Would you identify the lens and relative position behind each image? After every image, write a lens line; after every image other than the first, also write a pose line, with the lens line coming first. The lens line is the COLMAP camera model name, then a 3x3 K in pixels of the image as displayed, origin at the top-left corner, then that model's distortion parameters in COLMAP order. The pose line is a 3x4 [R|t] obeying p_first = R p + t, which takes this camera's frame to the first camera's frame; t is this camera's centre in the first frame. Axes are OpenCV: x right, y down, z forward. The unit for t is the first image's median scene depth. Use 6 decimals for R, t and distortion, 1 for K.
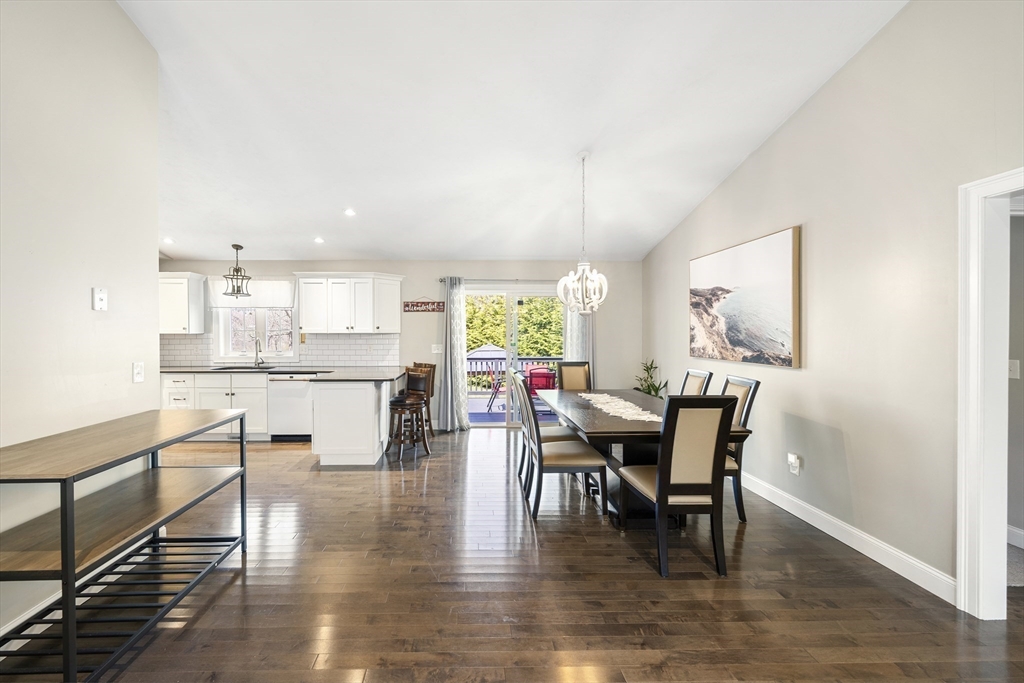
lens RADIAL K [[407.2, 0, 480.4], [0, 407.2, 335.2], [0, 0, 1]] dist [-0.000814, -0.000102]
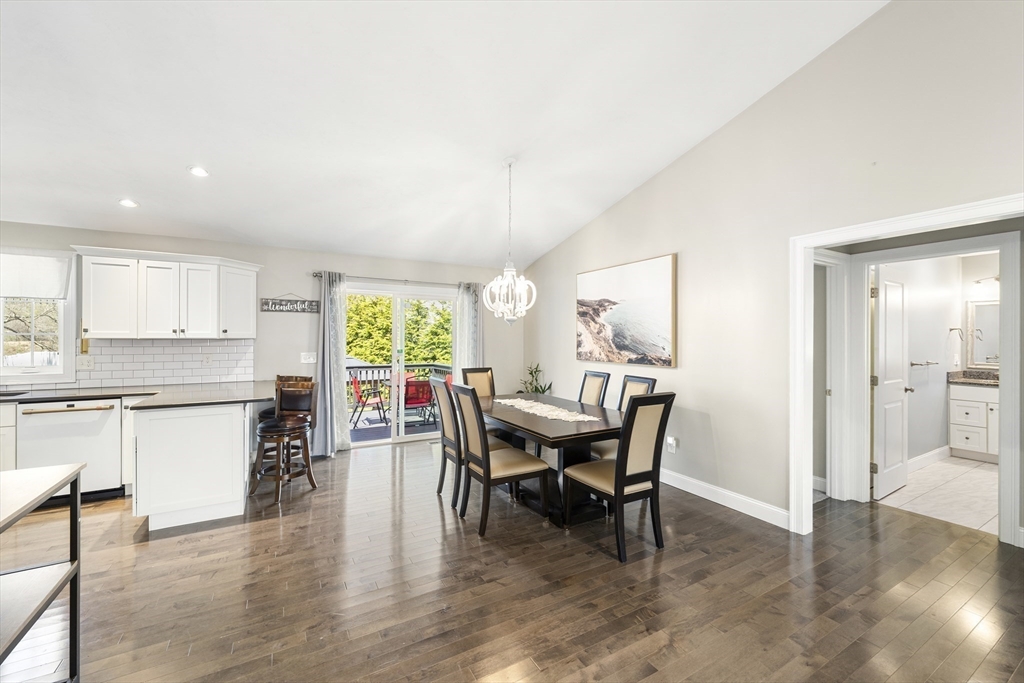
lens RADIAL K [[412.6, 0, 518.8], [0, 412.6, 337.4], [0, 0, 1]] dist [0.000462, 0.000068]
pose [[0.876822, 0.002843, 0.480807, -0.181341], [0.000878, 0.999971, -0.007514, -0.001054], [-0.480814, 0.007010, 0.876794, 0.087835]]
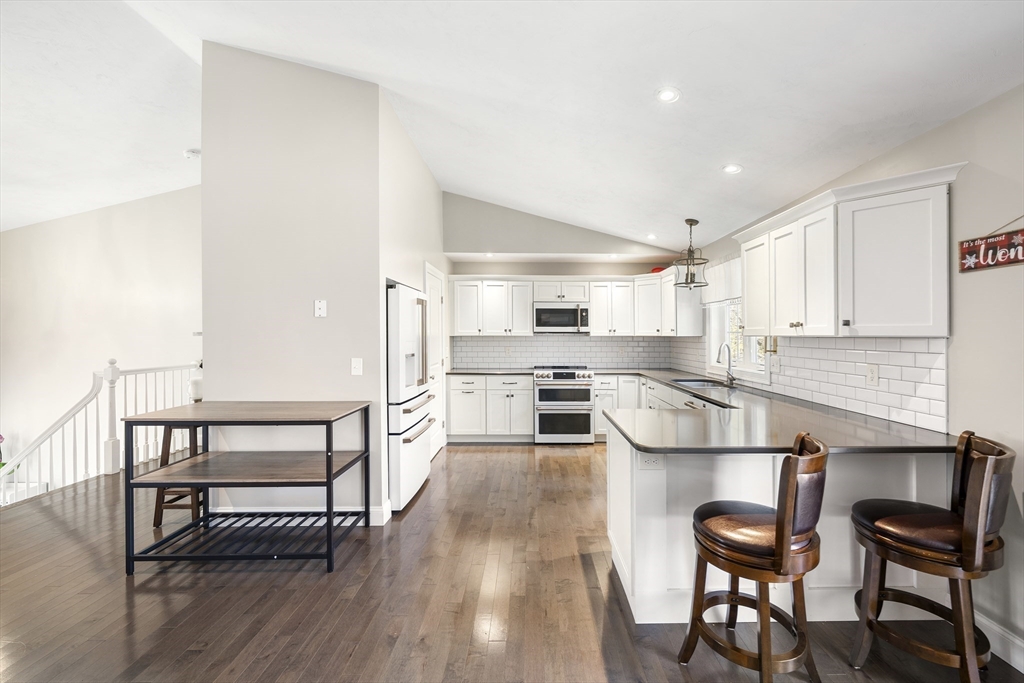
lens RADIAL K [[403.5, 0, 511.4], [0, 403.5, 320.9], [0, 0, 1]] dist [0.000203, -0.000078]
pose [[-0.064845, -0.032395, -0.997369, 0.215611], [-0.005977, 0.999468, -0.032075, -0.007353], [0.997877, 0.003882, -0.065004, 0.888966]]
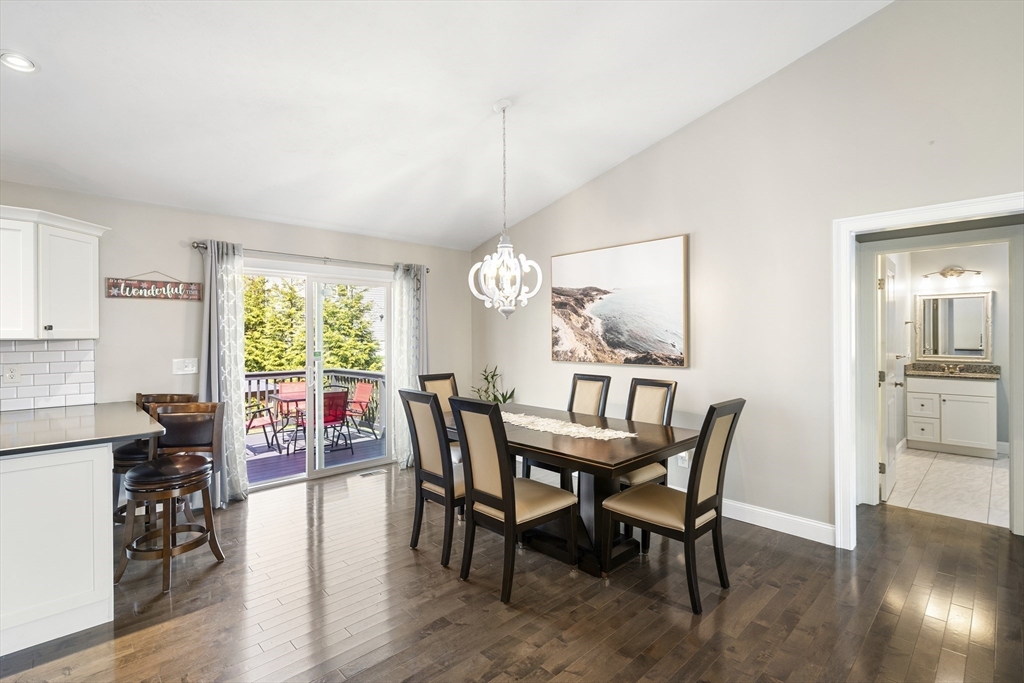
lens RADIAL K [[474.9, 0, 517.8], [0, 474.9, 334.7], [0, 0, 1]] dist [0.001934, -0.000098]
pose [[0.735699, -0.004446, 0.677294, -0.287242], [0.010707, 0.999930, -0.005066, -0.002238], [-0.677224, 0.010979, 0.735695, 0.279232]]
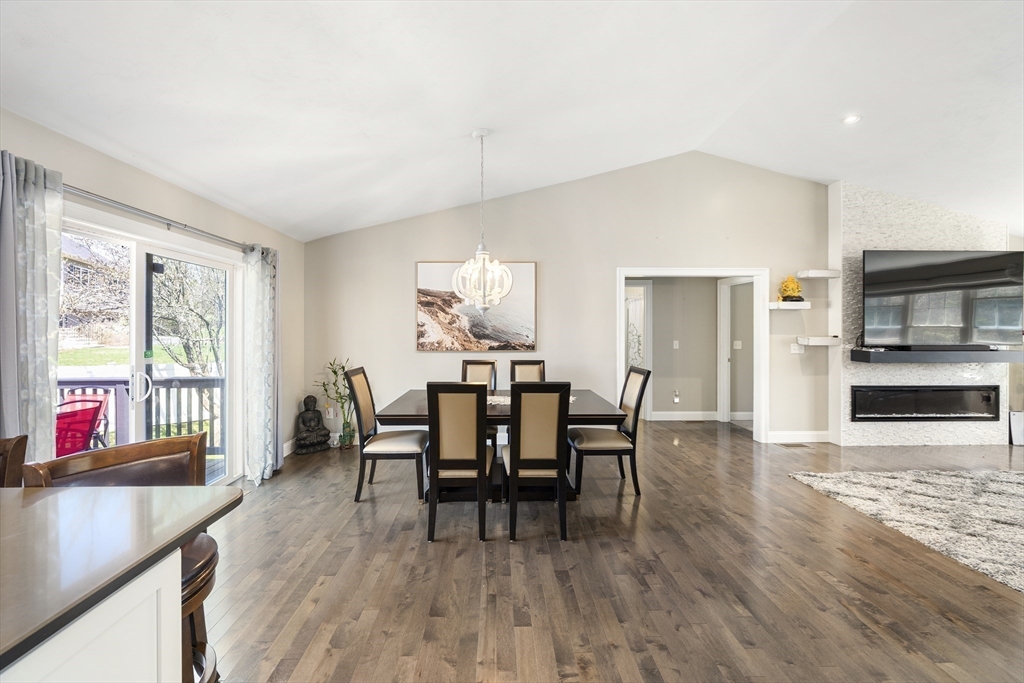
lens RADIAL K [[361.3, 0, 506.8], [0, 361.3, 326.2], [0, 0, 1]] dist [0.000110, -0.000039]
pose [[0.011870, 0.007407, 0.999902, -0.467701], [0.008055, 0.999939, -0.007503, -0.004393], [-0.999897, 0.008144, 0.011809, 0.800328]]
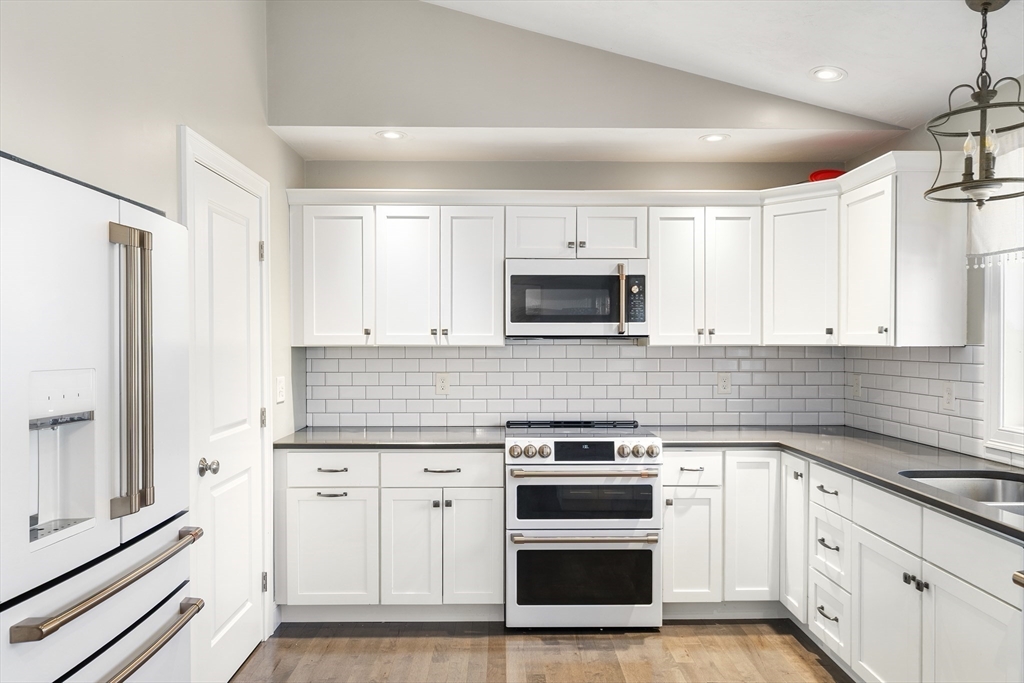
lens RADIAL K [[707.8, 0, 482.6], [0, 707.8, 345.5], [0, 0, 1]] dist [-0.004611, 0.004119]
pose [[-0.047511, 0.008450, -0.998835, -0.188111], [-0.004473, 0.999952, 0.008672, -0.009378], [0.998861, 0.004880, -0.047471, 0.890459]]
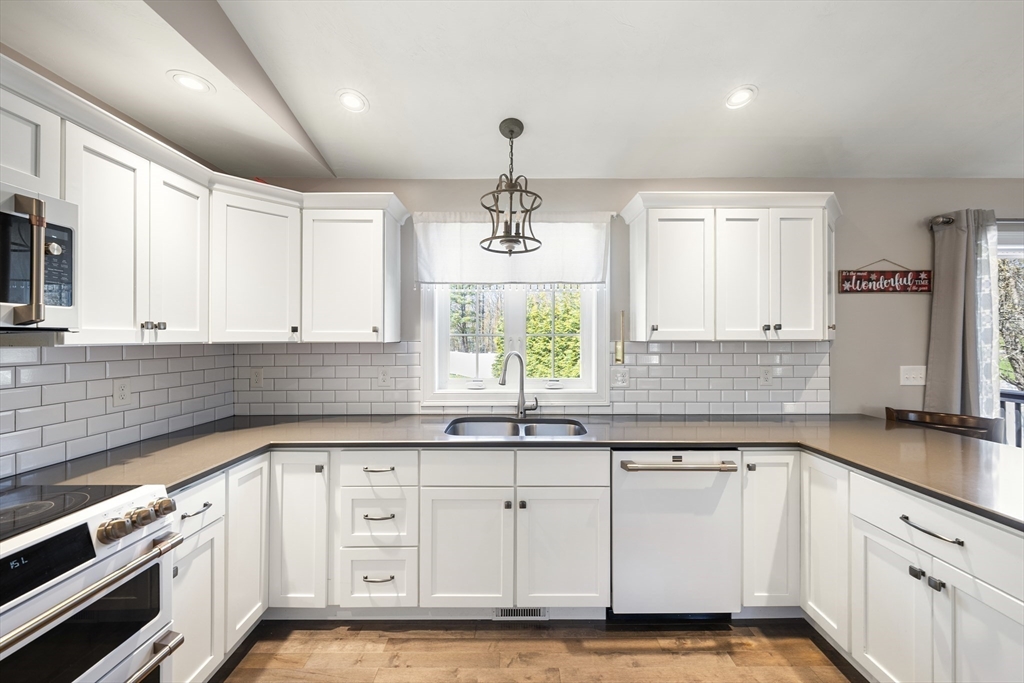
lens RADIAL K [[389.0, 0, 518.1], [0, 389.0, 336.4], [0, 0, 1]] dist [-0.000154, -0.000094]
pose [[0.999888, 0.000084, -0.014953, -0.723197], [-0.000247, 0.999941, -0.010903, -0.006384], [0.014951, 0.010905, 0.999829, 0.765318]]
